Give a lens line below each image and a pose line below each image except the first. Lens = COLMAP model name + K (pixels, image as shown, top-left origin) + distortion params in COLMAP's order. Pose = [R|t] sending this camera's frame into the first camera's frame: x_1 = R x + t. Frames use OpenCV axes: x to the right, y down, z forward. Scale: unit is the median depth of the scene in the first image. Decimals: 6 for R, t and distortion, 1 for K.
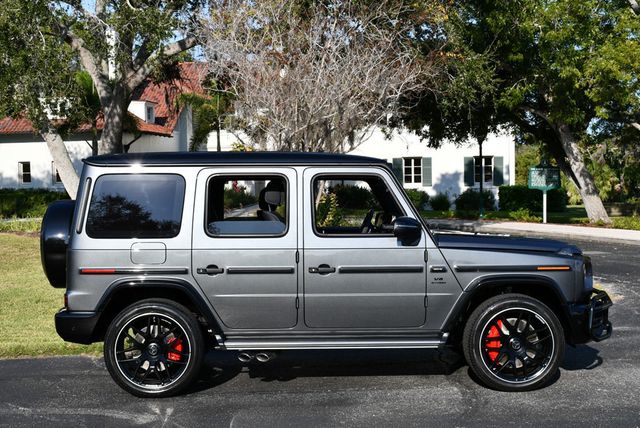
lens RADIAL K [[1044.3, 0, 330.0], [0, 1044.3, 214.8], [0, 0, 1]] dist [-0.024803, 0.104198]
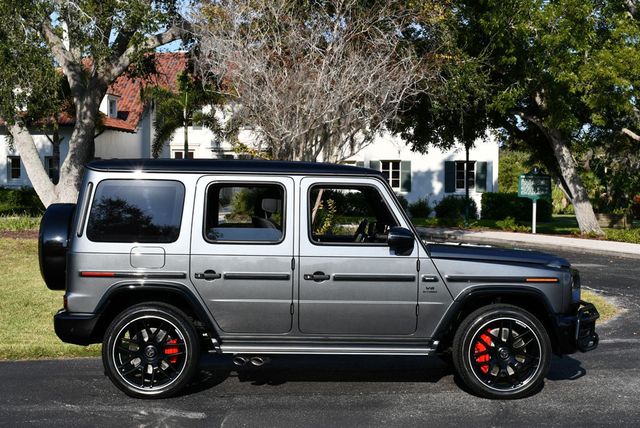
lens RADIAL K [[1129.7, 0, 320.0], [0, 1129.7, 214.0], [0, 0, 1]] dist [-0.008444, -0.042042]
pose [[0.999699, 0.020615, 0.013326, -0.020519], [-0.020557, 0.999779, -0.004449, -0.004237], [-0.013415, 0.004173, 0.999901, -0.109322]]
